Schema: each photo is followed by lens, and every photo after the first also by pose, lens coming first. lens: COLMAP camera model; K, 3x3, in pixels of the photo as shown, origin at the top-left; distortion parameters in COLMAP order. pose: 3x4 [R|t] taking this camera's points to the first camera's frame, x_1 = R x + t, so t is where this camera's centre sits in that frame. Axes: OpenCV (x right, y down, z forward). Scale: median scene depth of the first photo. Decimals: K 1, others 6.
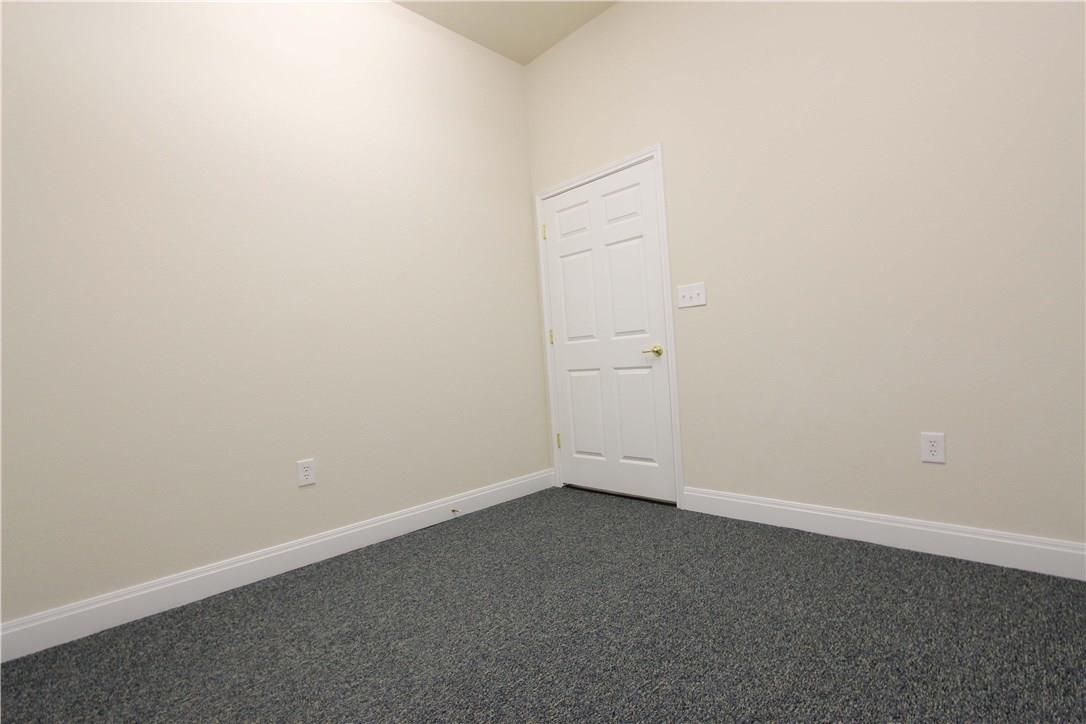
lens RADIAL K [[499.1, 0, 546.9], [0, 499.1, 369.2], [0, 0, 1]] dist [-0.016805, 0.000161]
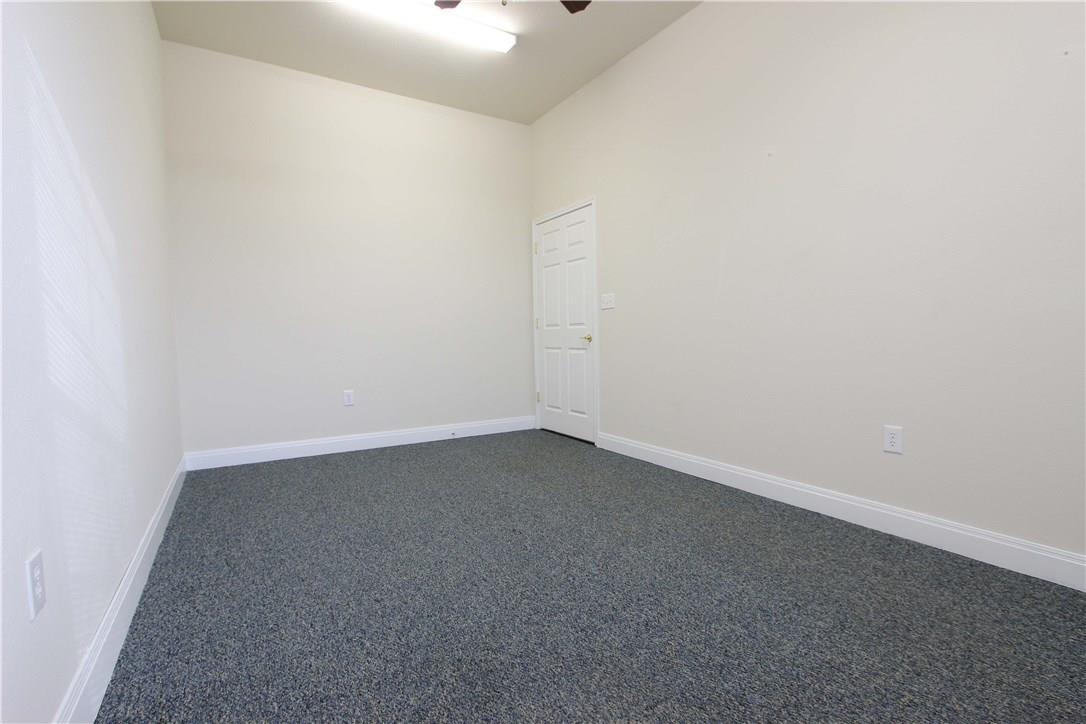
lens RADIAL K [[499.1, 0, 546.9], [0, 499.1, 369.2], [0, 0, 1]] dist [-0.016805, 0.000161]
pose [[0.971637, 0.076395, -0.223796, 0.418539], [-0.065118, 0.996228, 0.057355, -0.020788], [0.227334, -0.041155, 0.972947, -0.429231]]
